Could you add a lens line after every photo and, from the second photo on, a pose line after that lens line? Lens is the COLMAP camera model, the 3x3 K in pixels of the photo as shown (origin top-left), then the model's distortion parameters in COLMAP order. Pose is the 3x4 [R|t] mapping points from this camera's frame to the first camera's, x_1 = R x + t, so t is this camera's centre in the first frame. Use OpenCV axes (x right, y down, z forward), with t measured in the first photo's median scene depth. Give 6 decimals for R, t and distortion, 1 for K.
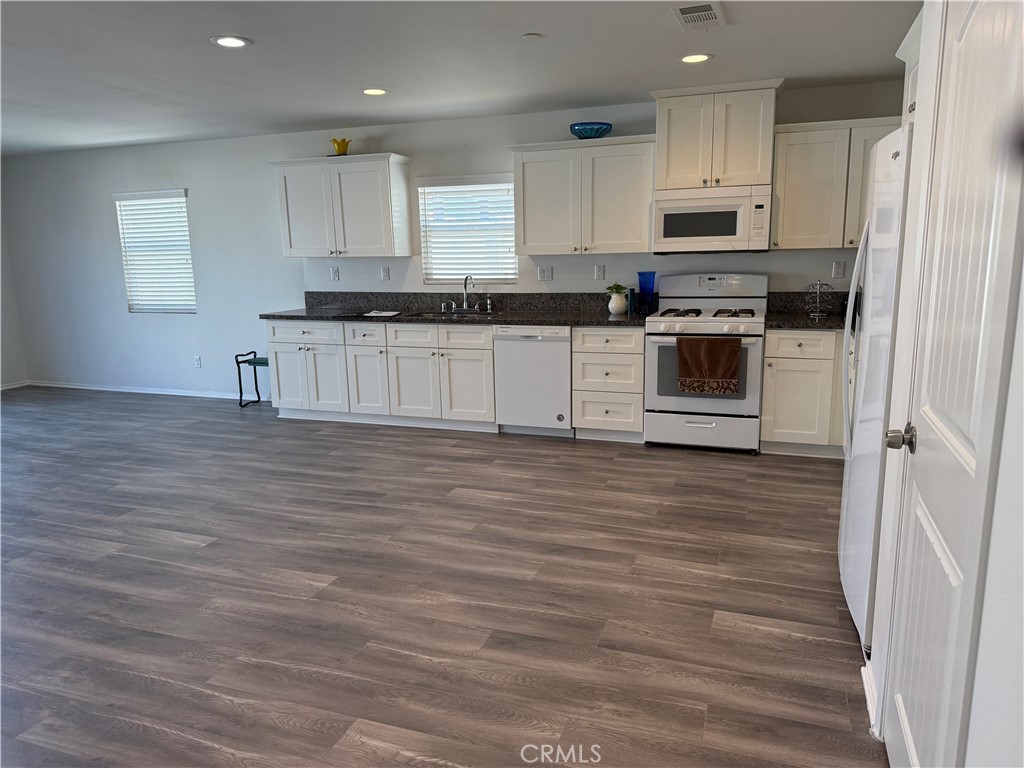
lens RADIAL K [[719.8, 0, 517.5], [0, 719.8, 386.5], [0, 0, 1]] dist [0.080946, -0.070220]
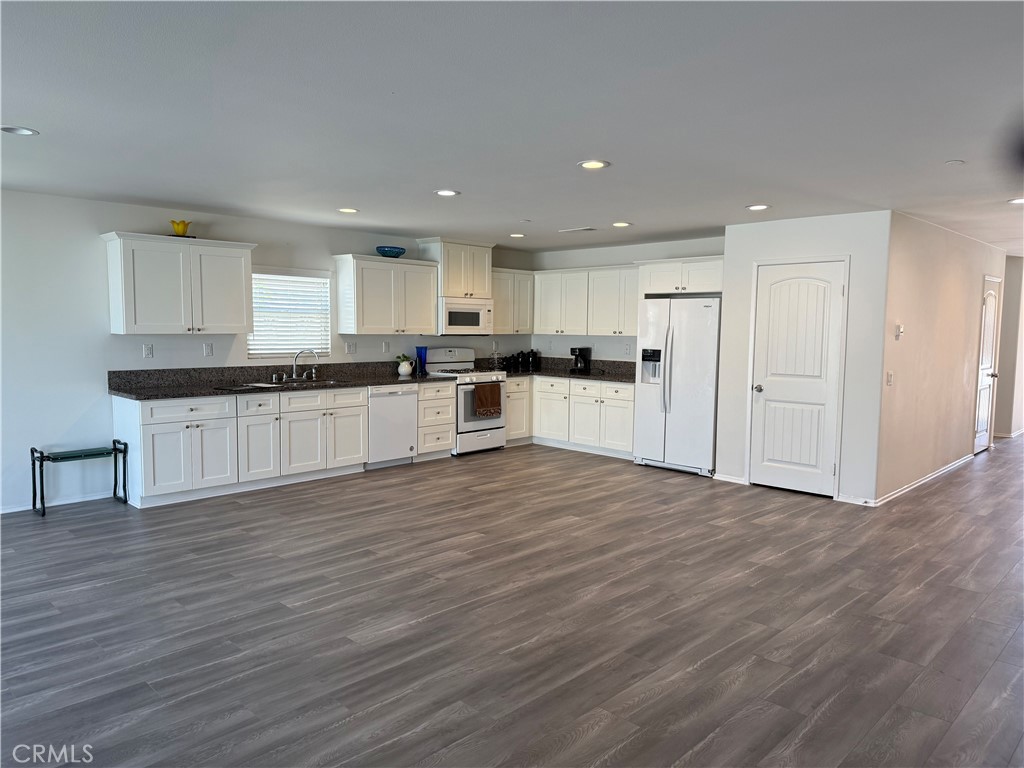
lens RADIAL K [[719.8, 0, 513.2], [0, 719.8, 383.6], [0, 0, 1]] dist [0.080946, -0.070220]
pose [[0.393553, -0.048219, 0.918036, -1.201749], [0.156123, 0.987623, -0.015054, -0.030666], [-0.905948, 0.149251, 0.396210, 0.248910]]
